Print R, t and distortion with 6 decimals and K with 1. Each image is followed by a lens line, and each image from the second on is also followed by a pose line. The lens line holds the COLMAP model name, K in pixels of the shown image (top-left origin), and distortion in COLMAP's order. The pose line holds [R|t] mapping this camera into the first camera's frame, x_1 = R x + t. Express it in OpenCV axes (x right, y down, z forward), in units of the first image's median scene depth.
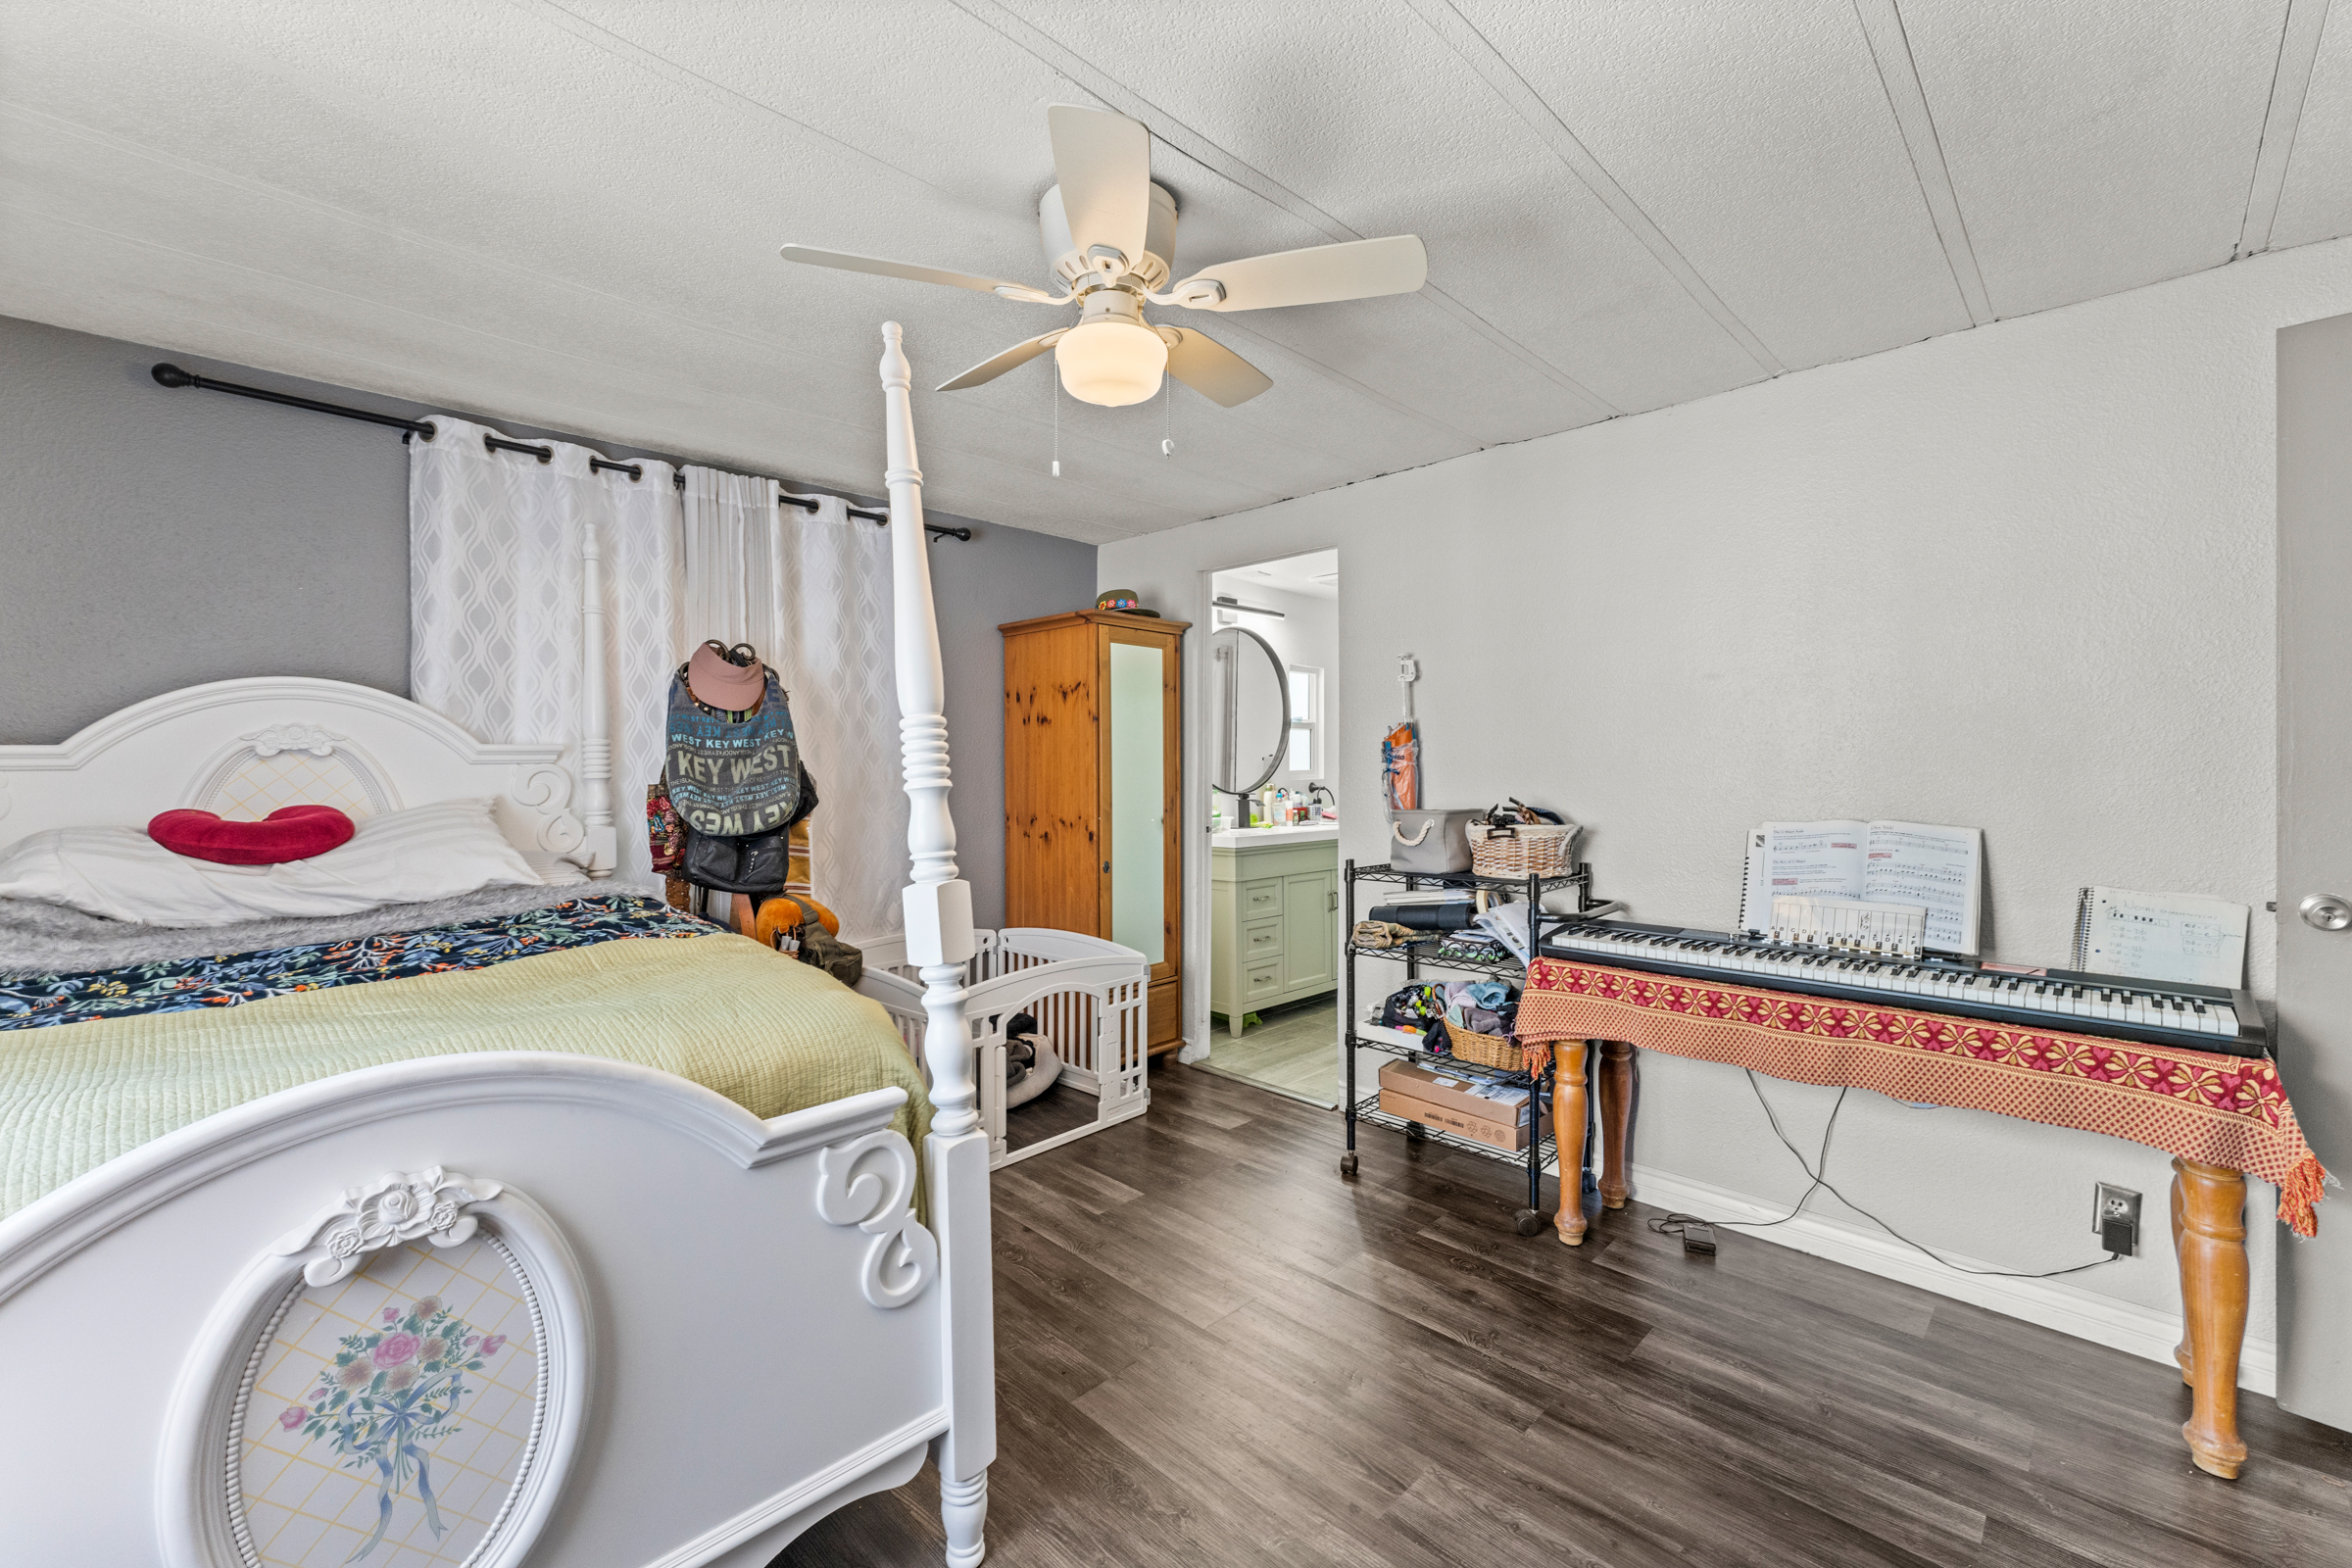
lens RADIAL K [[949.5, 0, 1168.9], [0, 949.5, 774.3], [0, 0, 1]] dist [-0.001448, -0.000982]
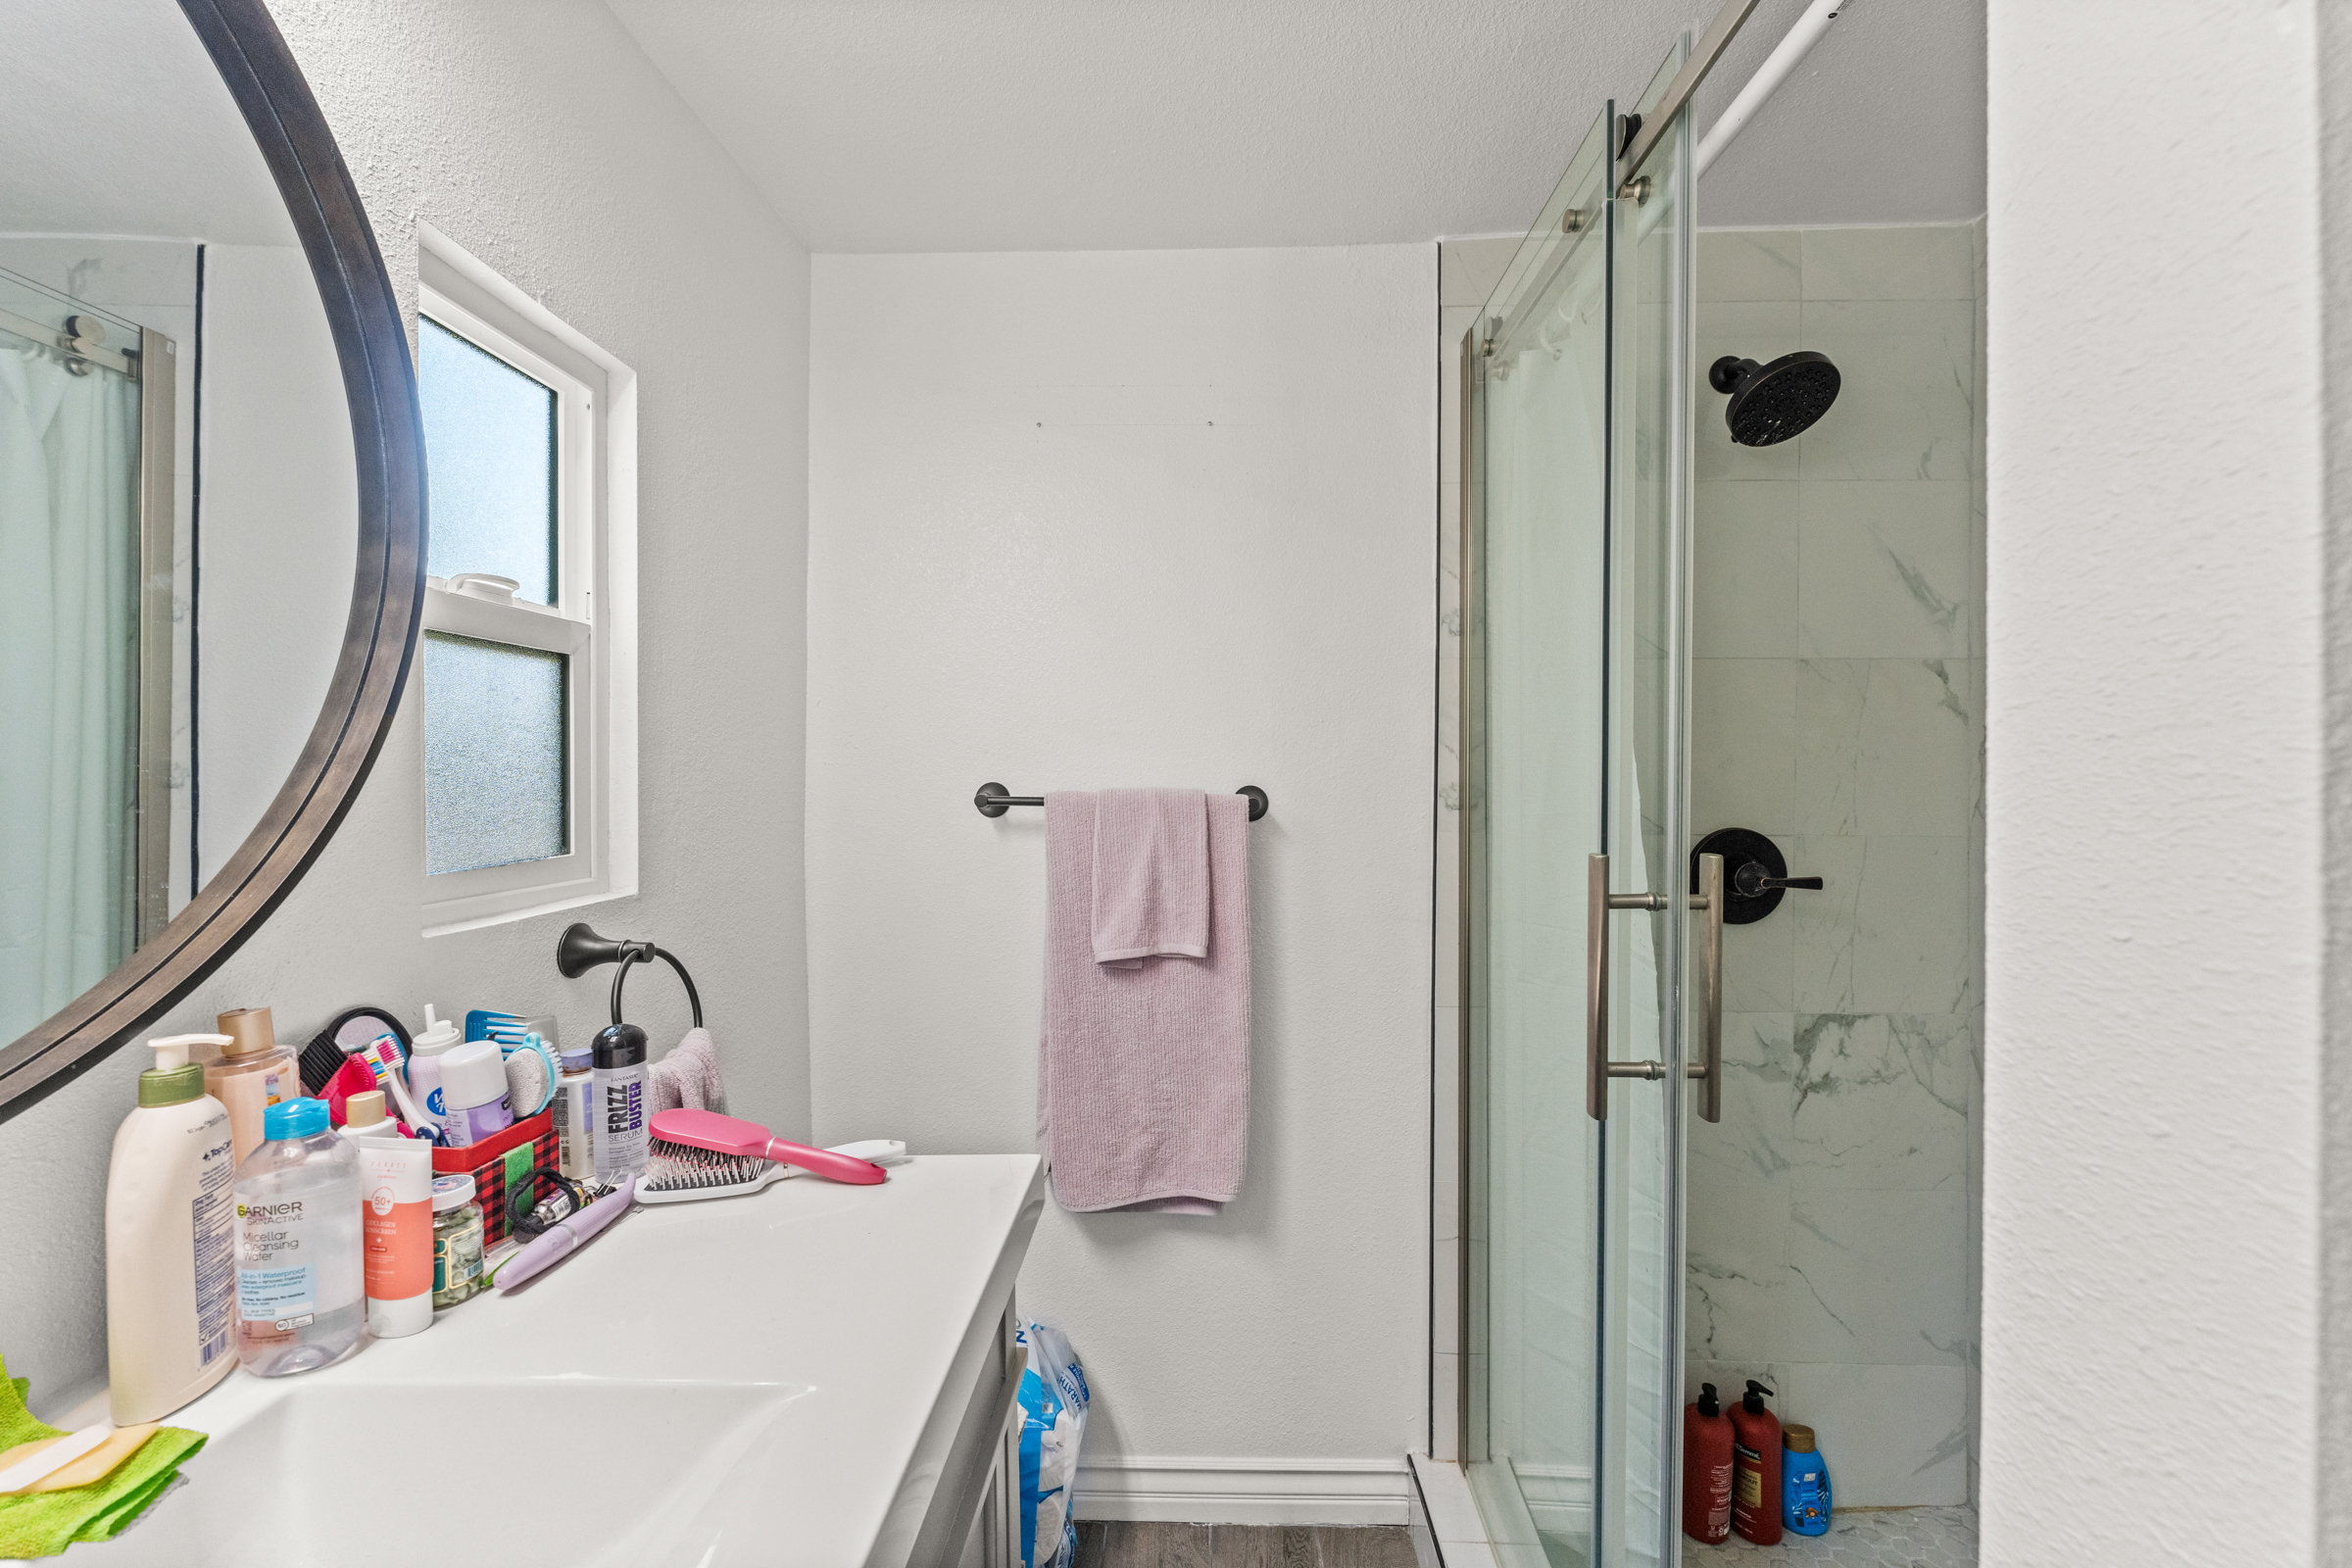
lens RADIAL K [[949.5, 0, 1182.1], [0, 949.5, 783.8], [0, 0, 1]] dist [-0.001448, -0.000982]
pose [[0.730199, -0.009776, 0.683165, 0.113355], [0.010114, 0.999943, 0.003500, -0.021370], [-0.683160, 0.004354, 0.730256, 0.802558]]
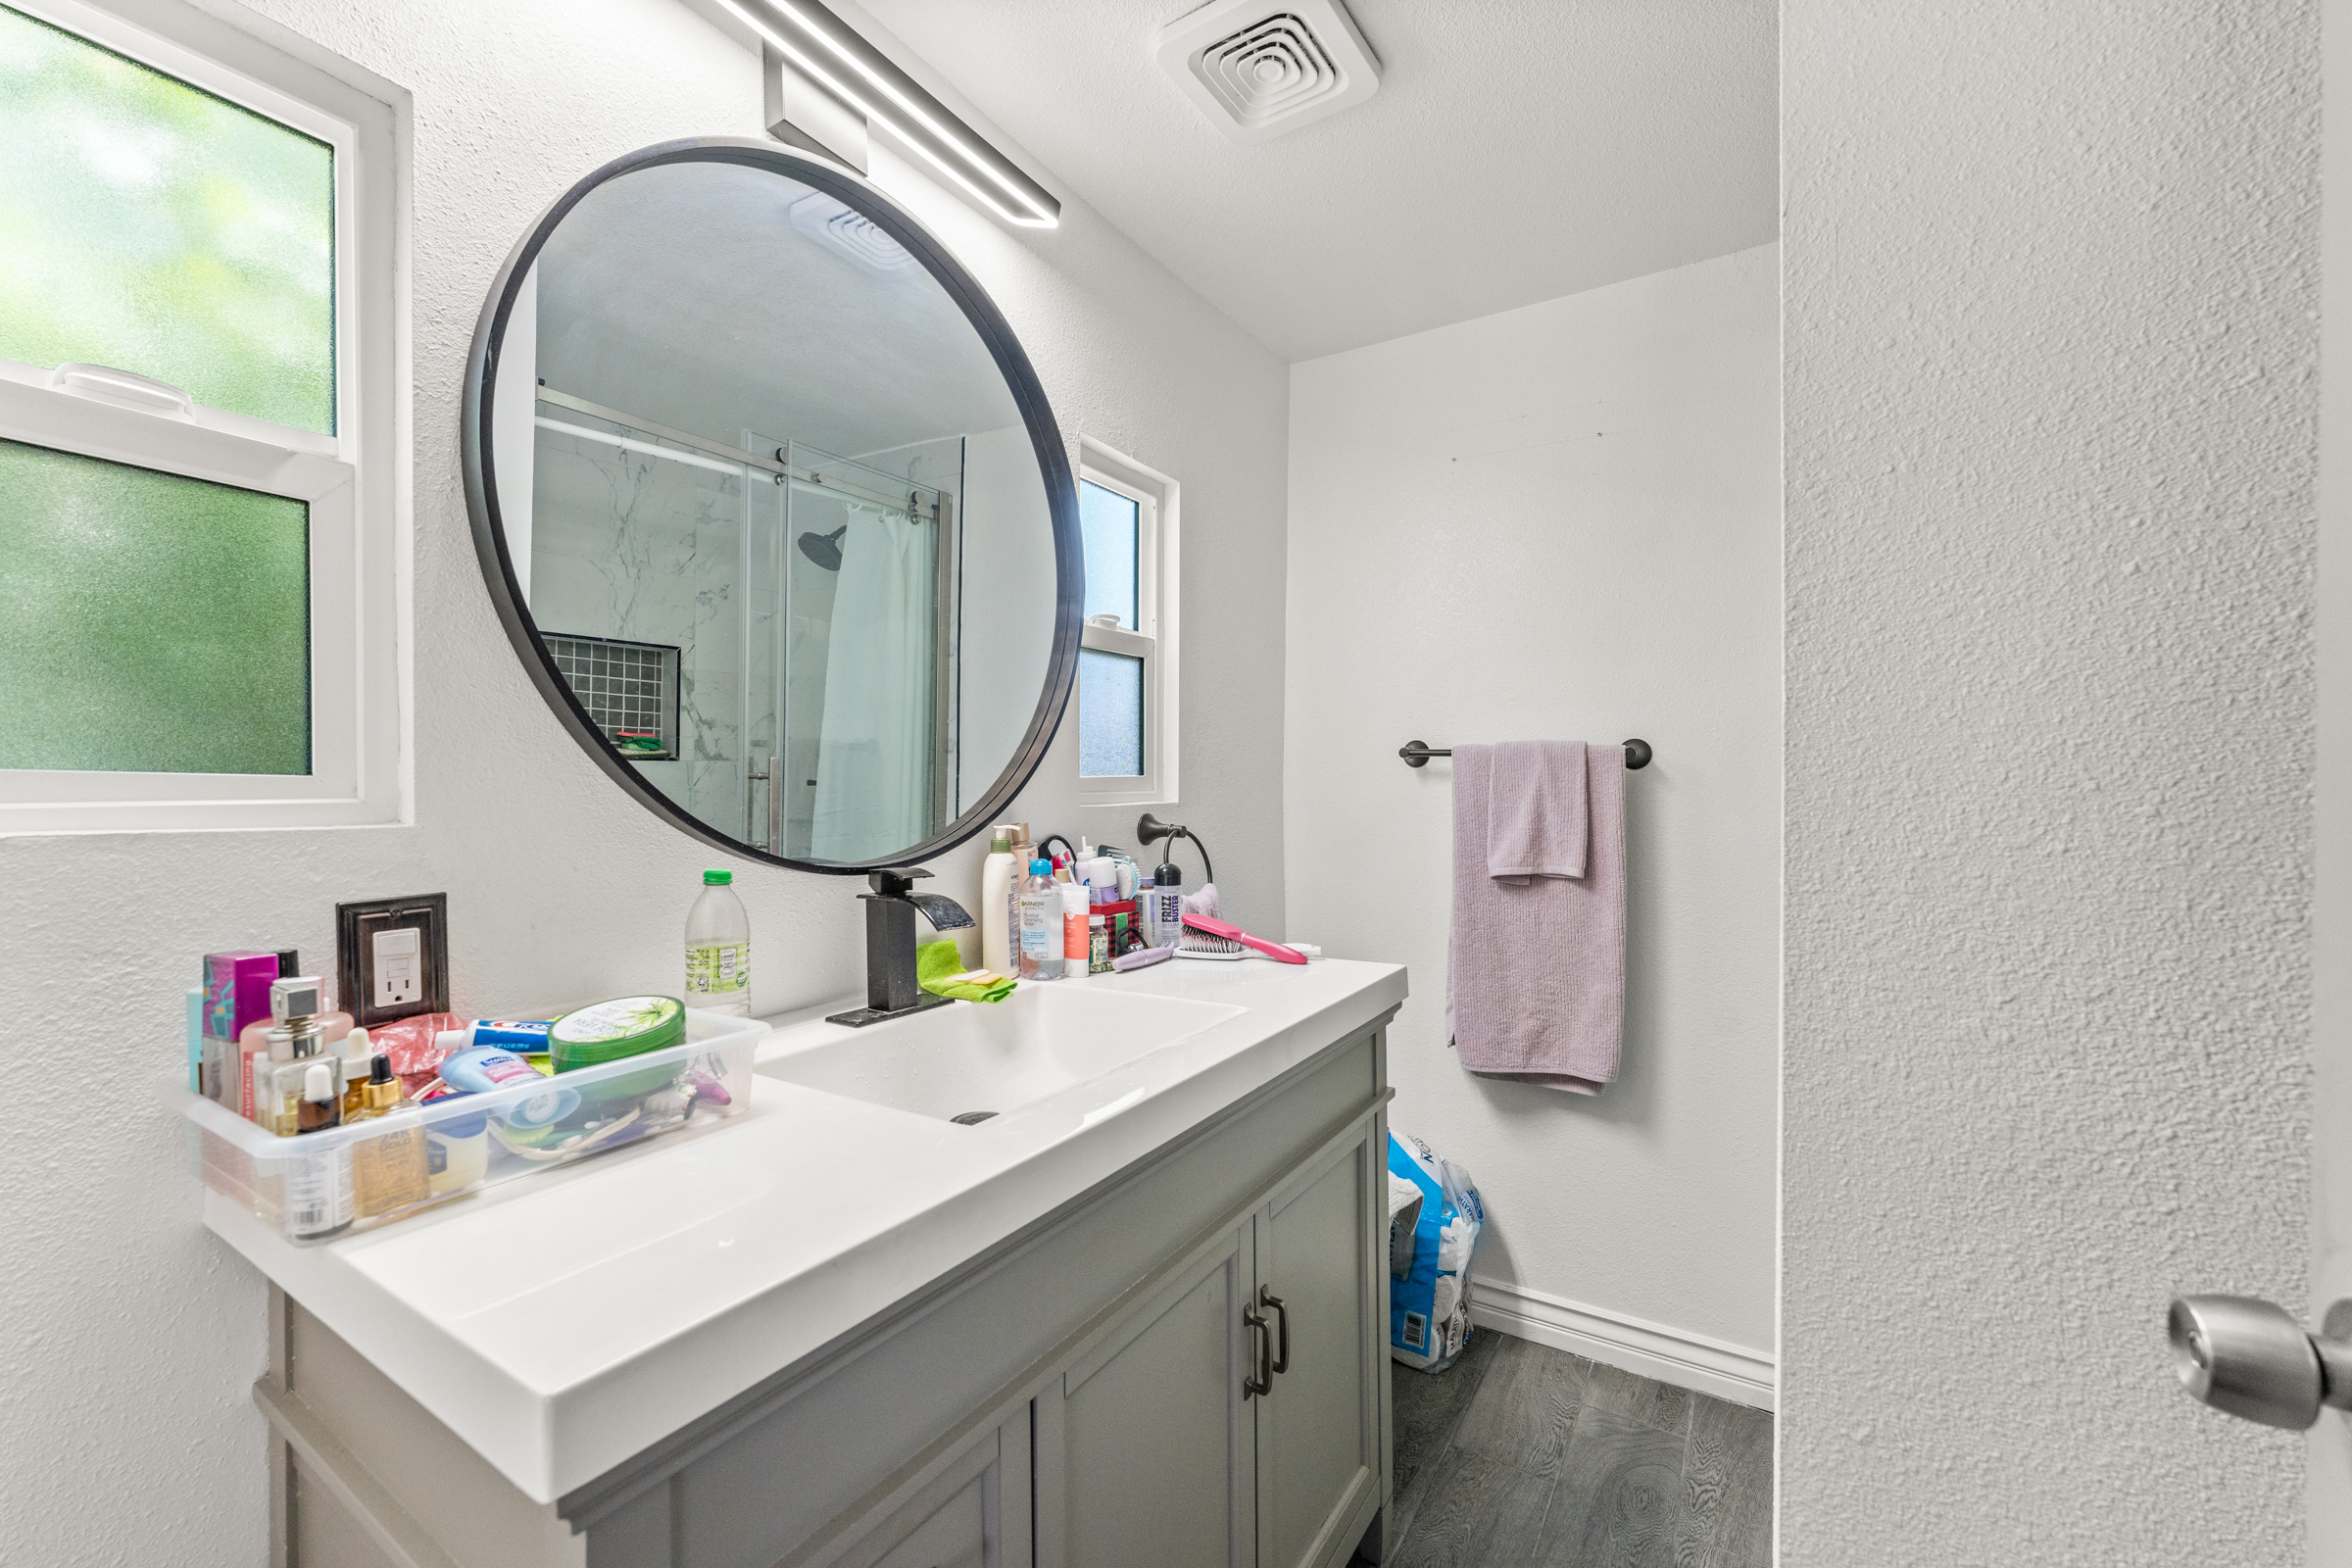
lens RADIAL K [[949.5, 0, 1171.0], [0, 949.5, 778.0], [0, 0, 1]] dist [-0.001448, -0.000982]
pose [[0.976933, -0.001934, 0.213539, 0.091208], [0.003812, 0.999958, -0.008382, -0.001938], [-0.213514, 0.009002, 0.976898, 0.696501]]
